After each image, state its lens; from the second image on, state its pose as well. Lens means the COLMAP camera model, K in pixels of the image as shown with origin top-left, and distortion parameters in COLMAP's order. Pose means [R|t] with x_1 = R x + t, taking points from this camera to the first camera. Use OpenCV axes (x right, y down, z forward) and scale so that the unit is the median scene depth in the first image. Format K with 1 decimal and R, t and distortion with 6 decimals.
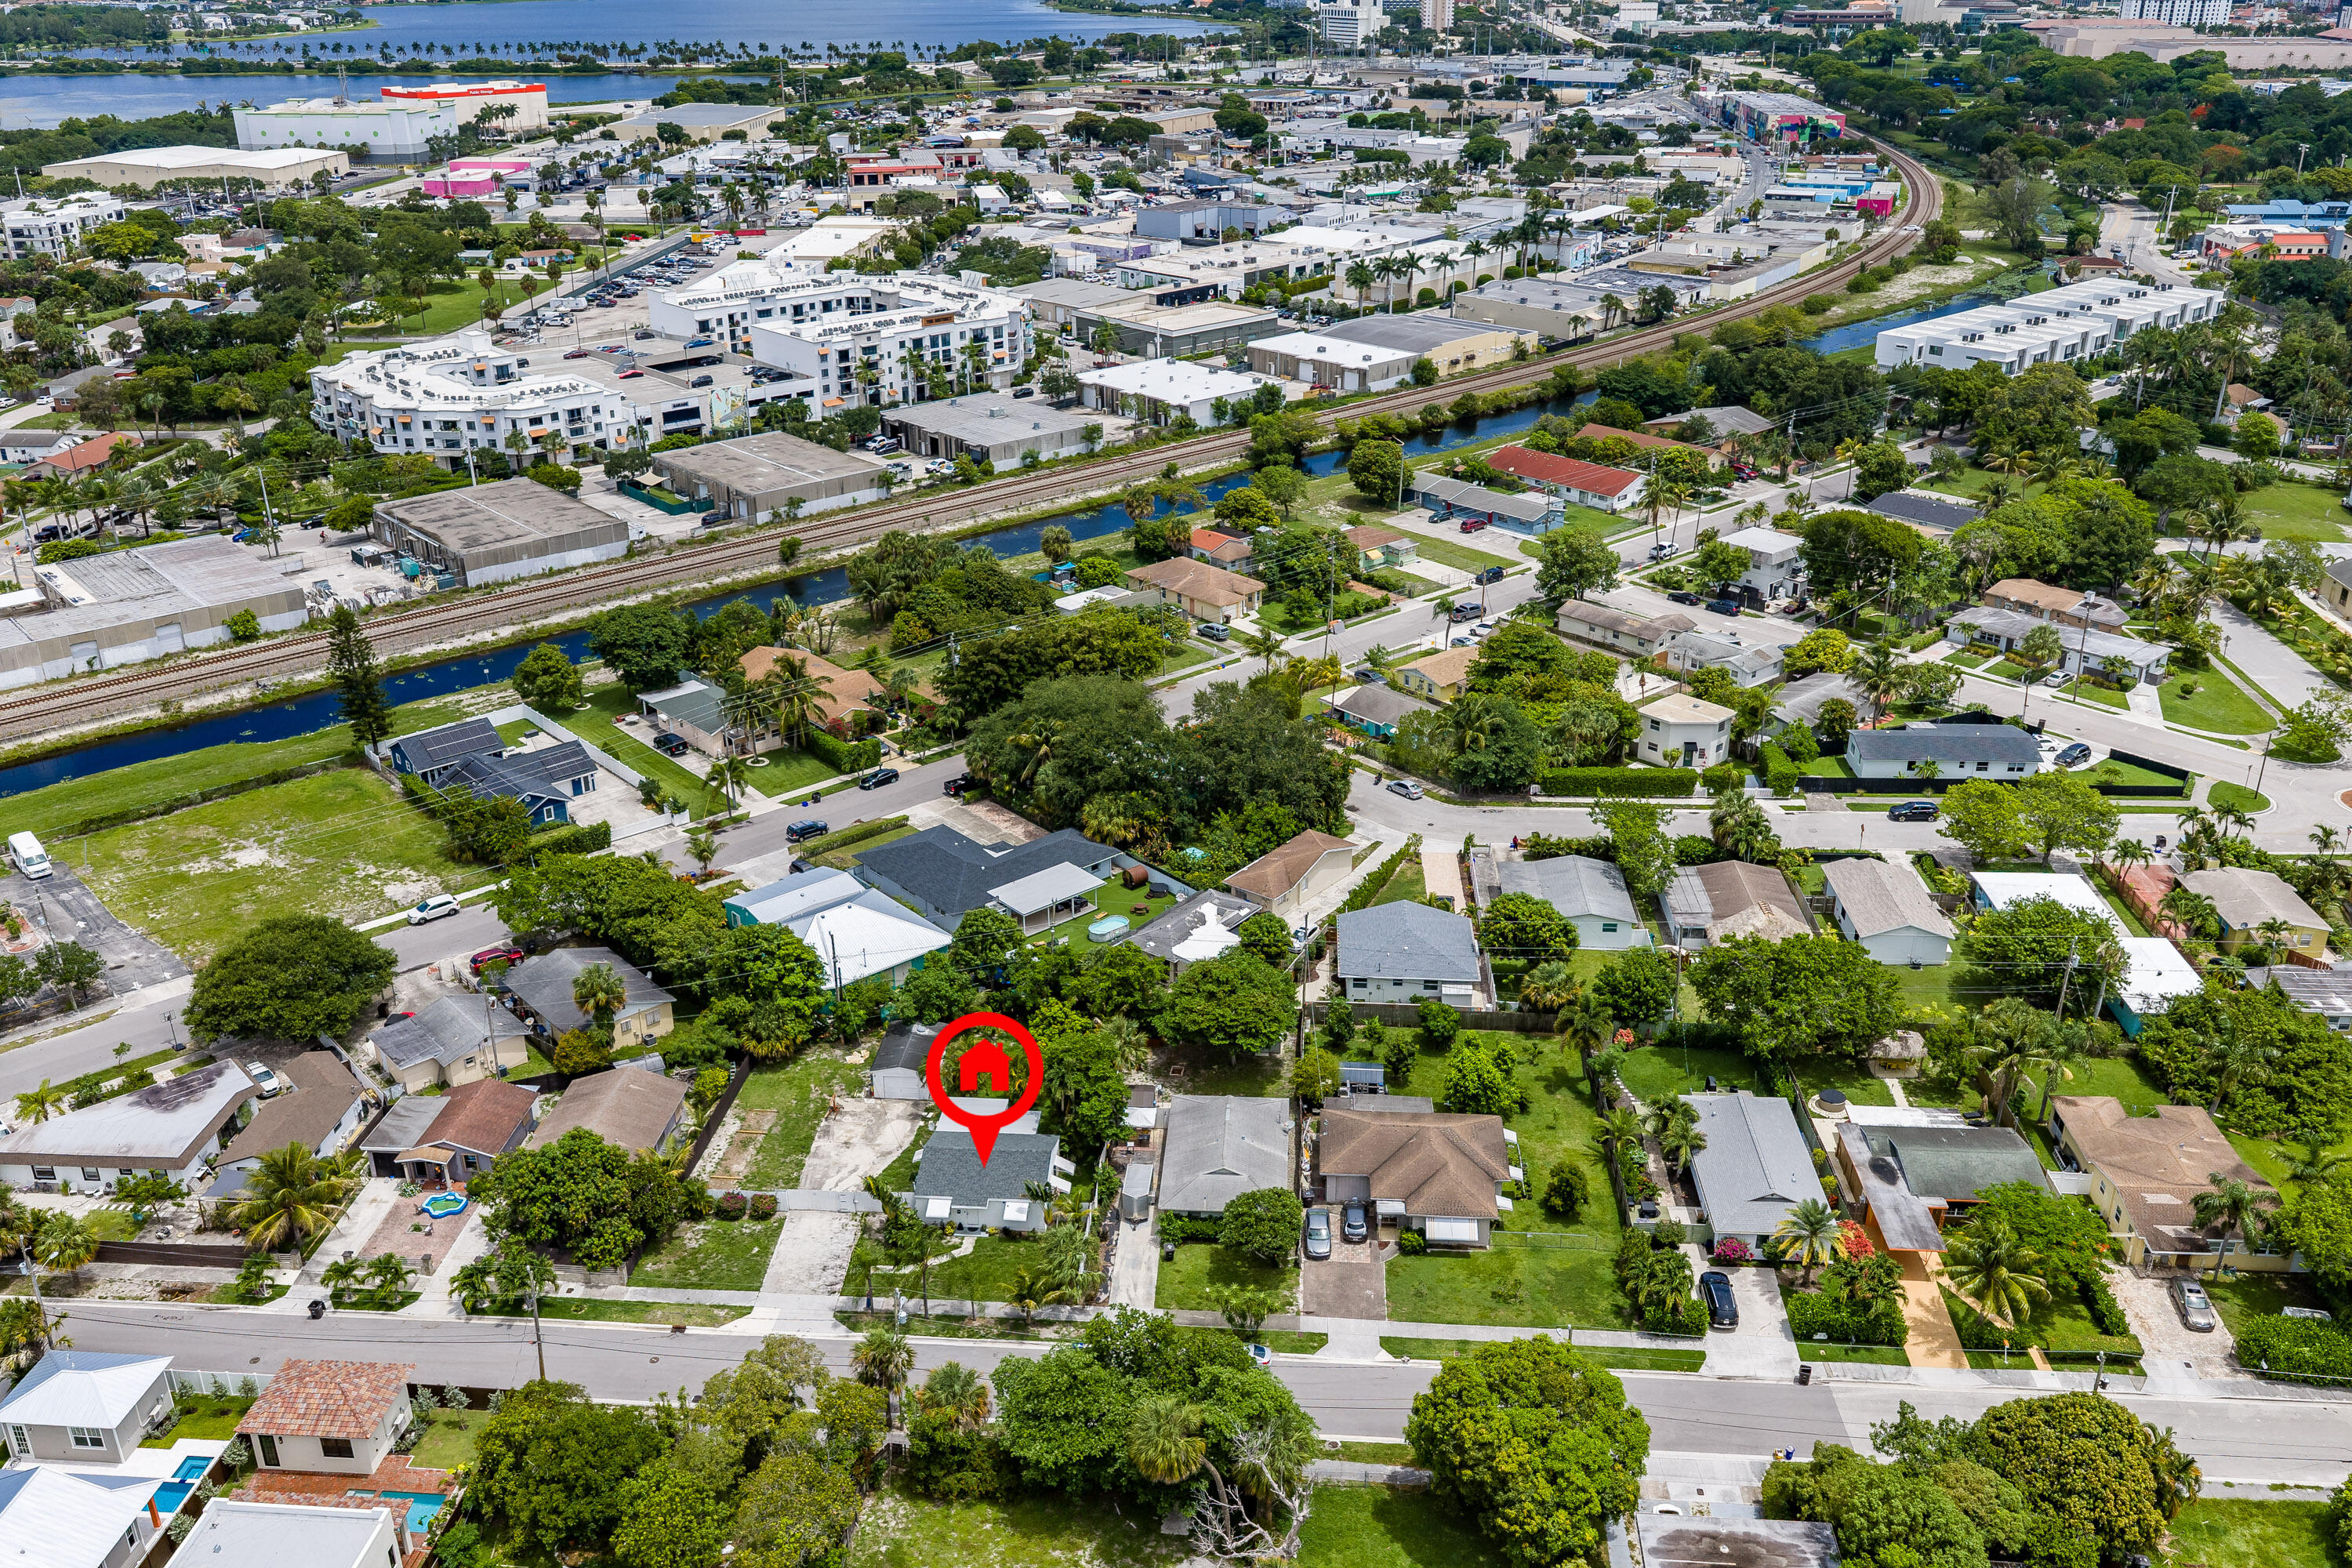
lens RADIAL K [[1939.1, 0, 1178.0], [0, 1939.1, 780.9], [0, 0, 1]] dist [0.022575, -0.037329]
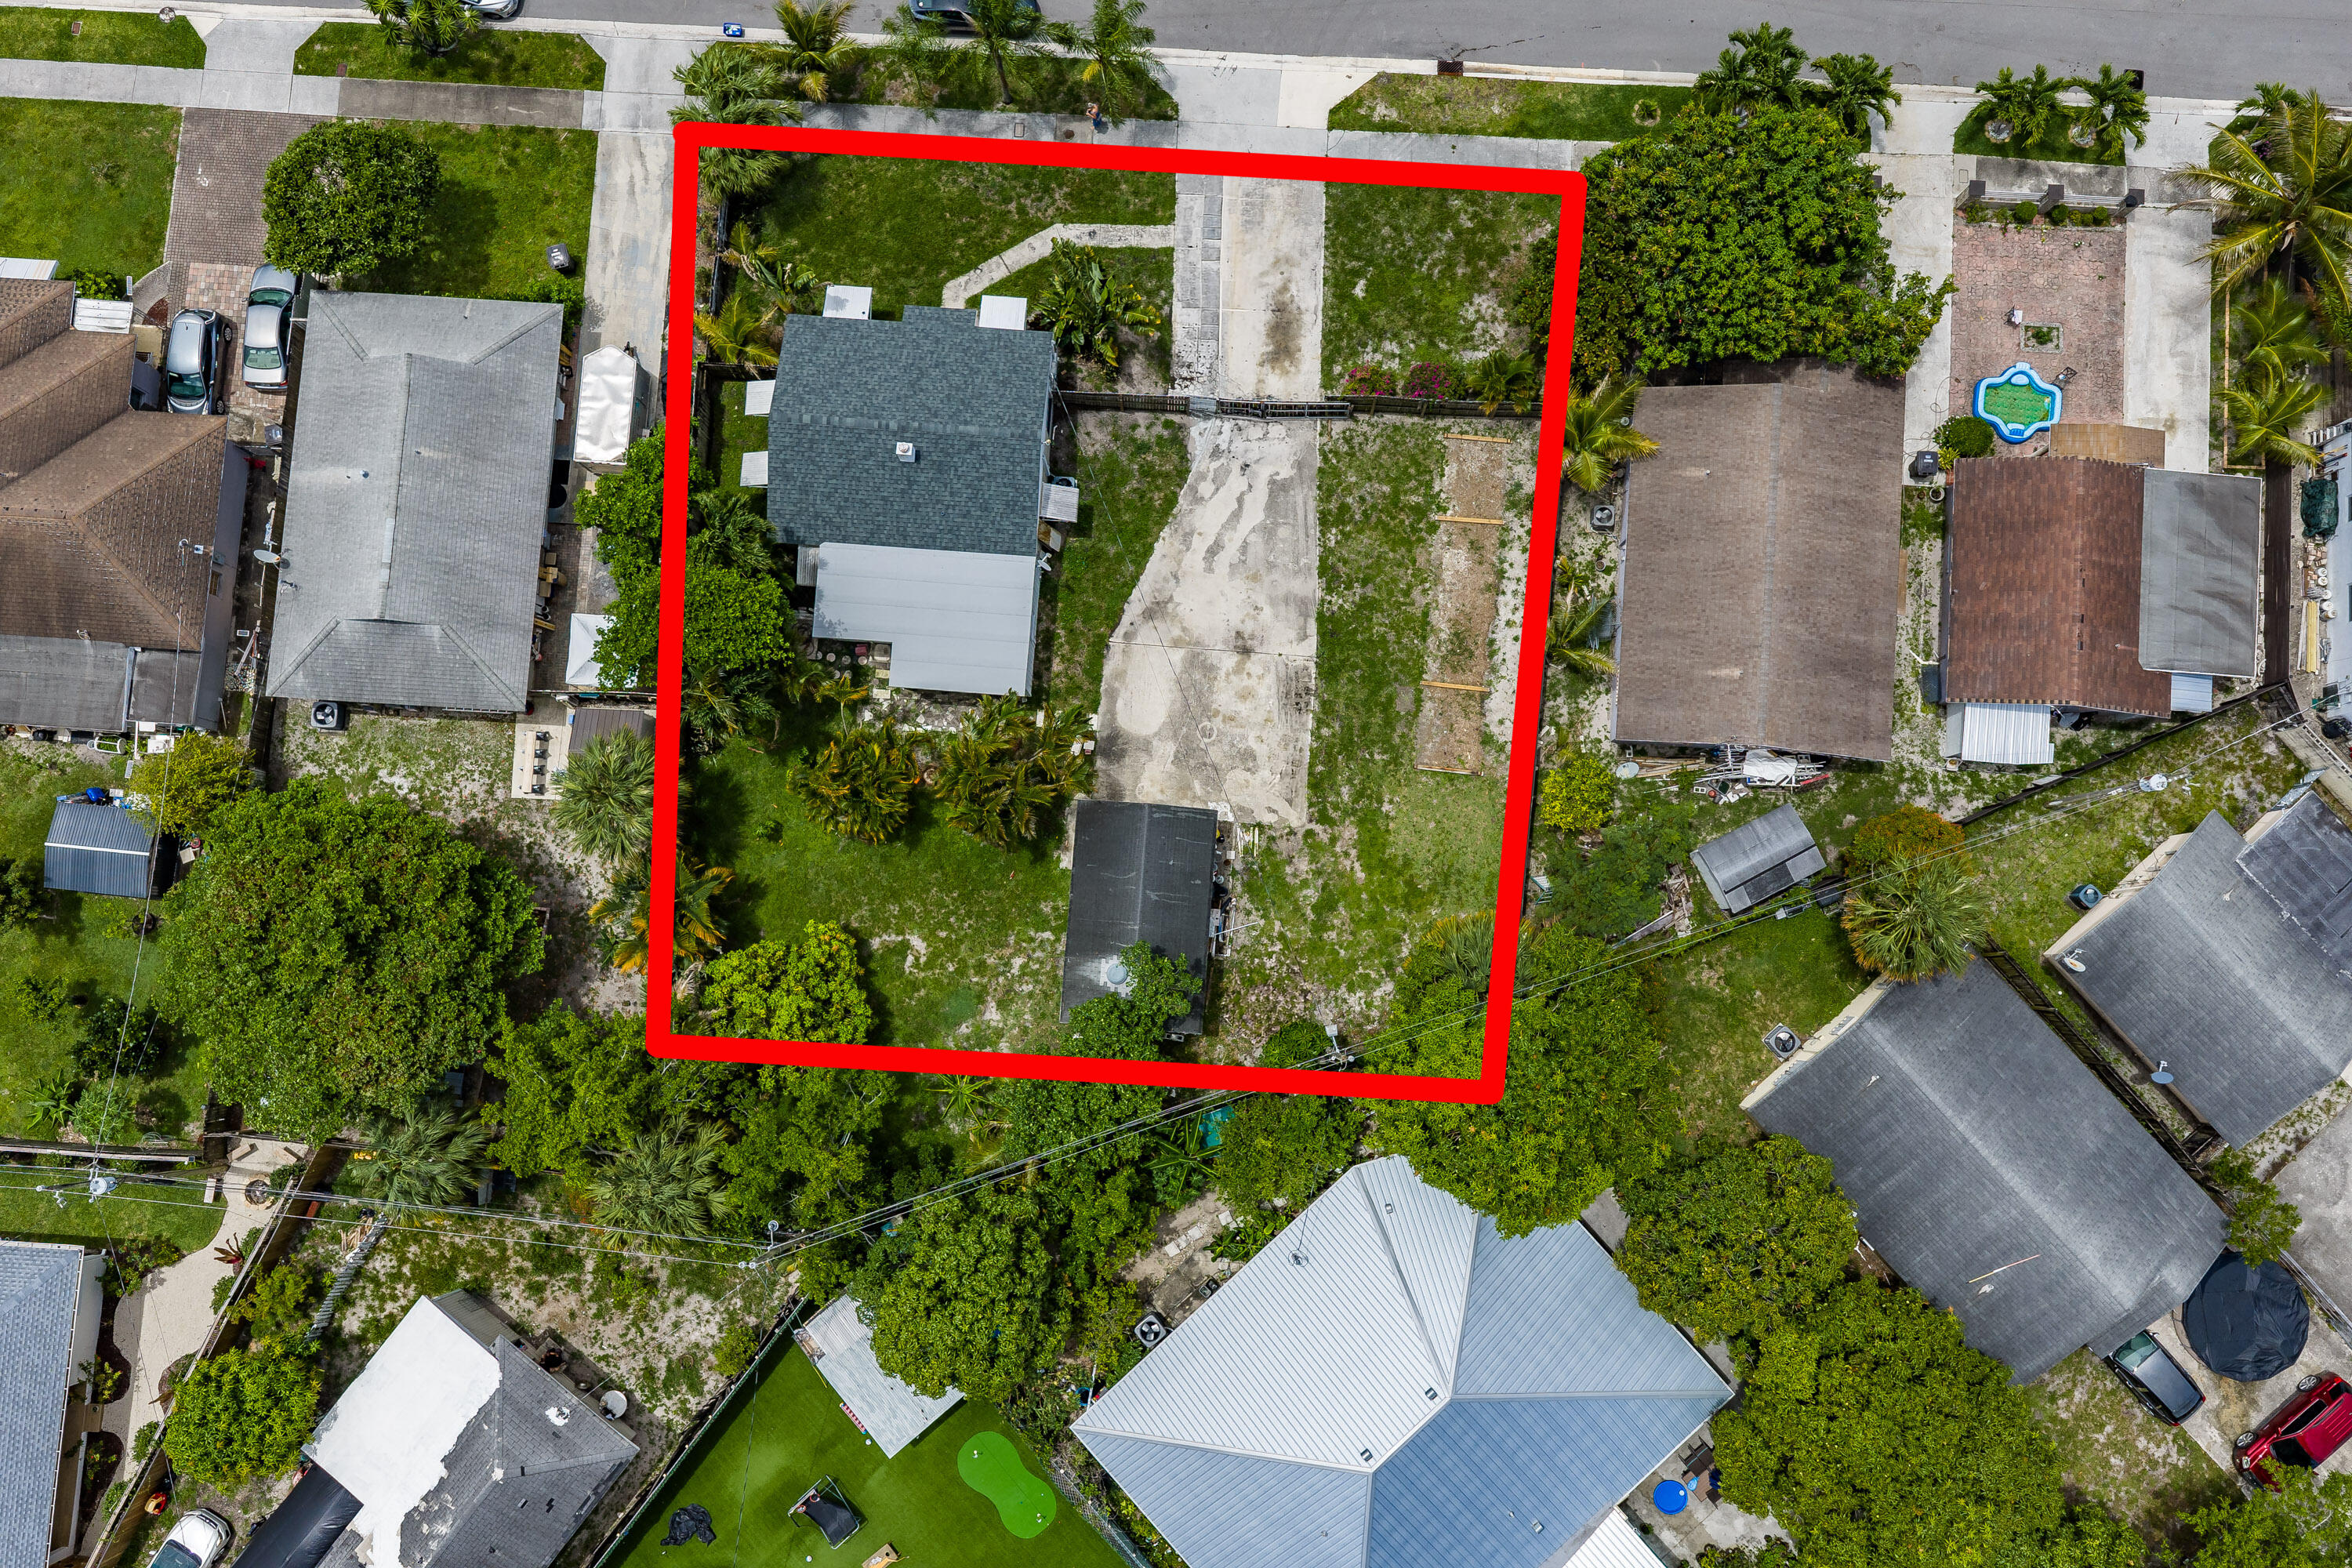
lens RADIAL K [[1939.1, 0, 1178.0], [0, 1939.1, 780.9], [0, 0, 1]] dist [0.022575, -0.037329]
pose [[-0.999829, 0.006051, 0.017468, -0.090818], [0.014771, -0.306703, 0.951691, -0.150327], [0.011116, 0.951786, 0.306561, 0.494945]]
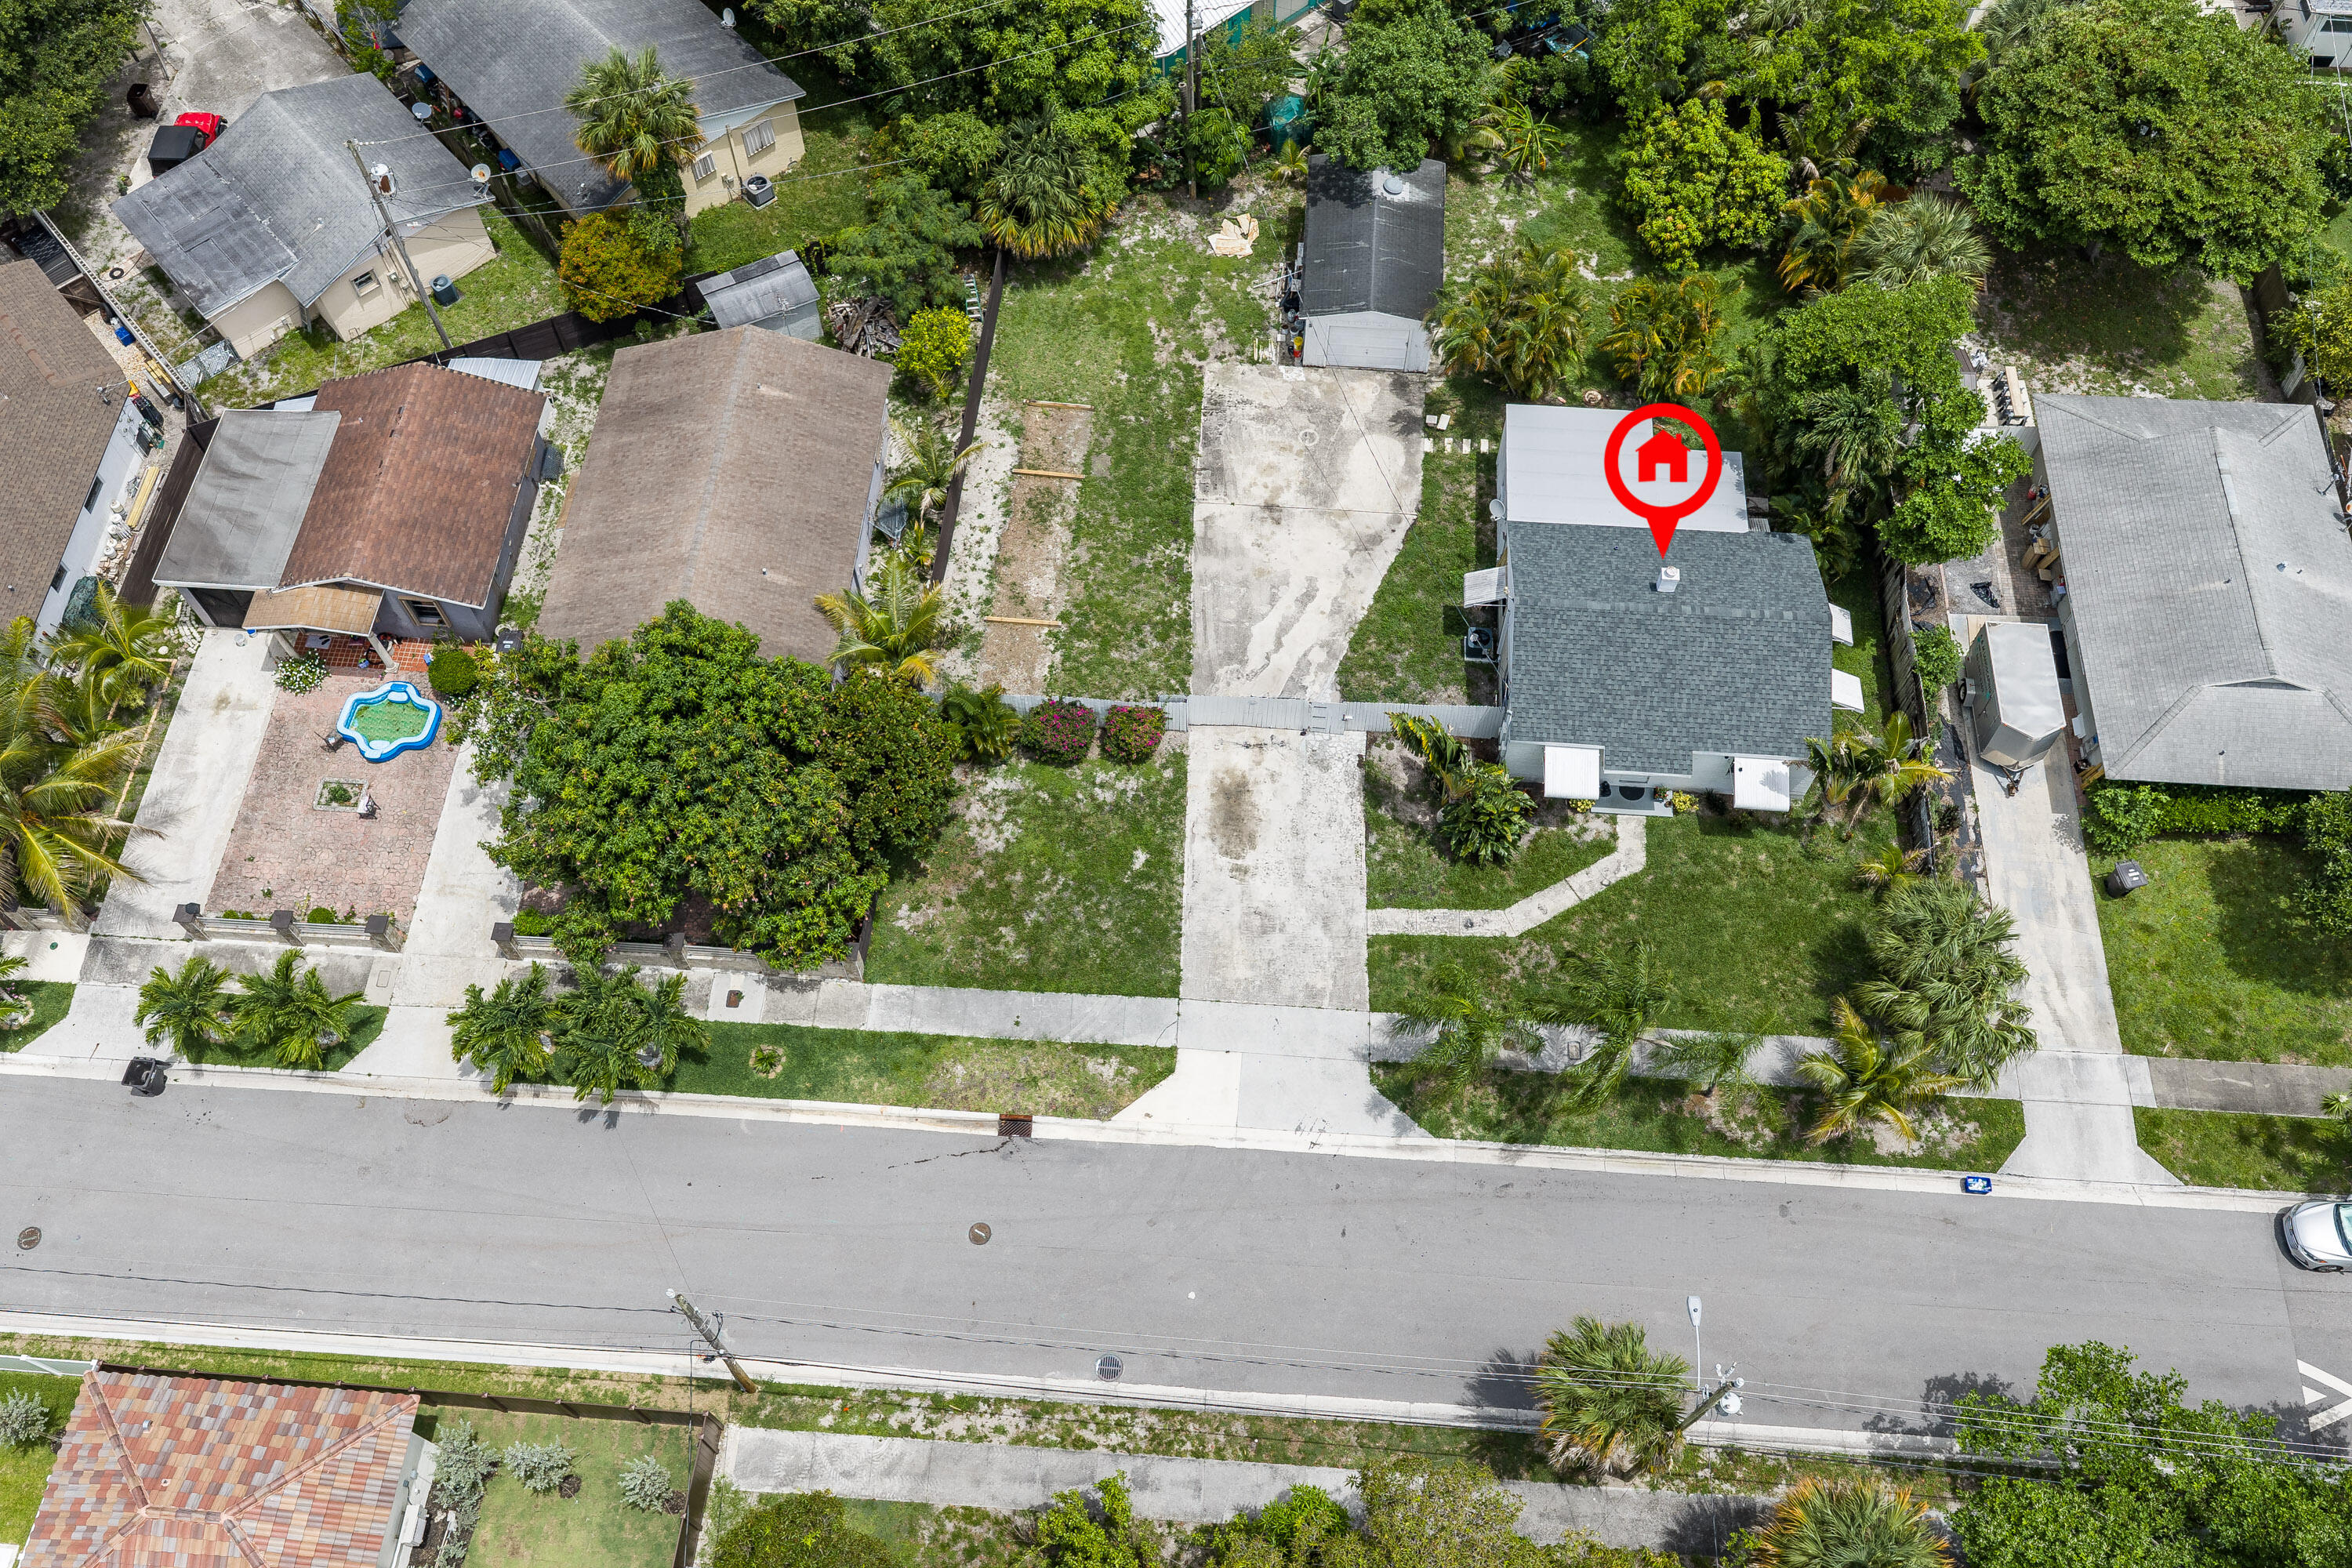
lens RADIAL K [[1939.1, 0, 1178.0], [0, 1939.1, 780.9], [0, 0, 1]] dist [0.022575, -0.037329]
pose [[0.999994, -0.003293, -0.001127, -0.106870], [0.003306, 0.797153, 0.603769, -0.015937], [-0.001090, -0.603769, 0.797159, 0.342850]]
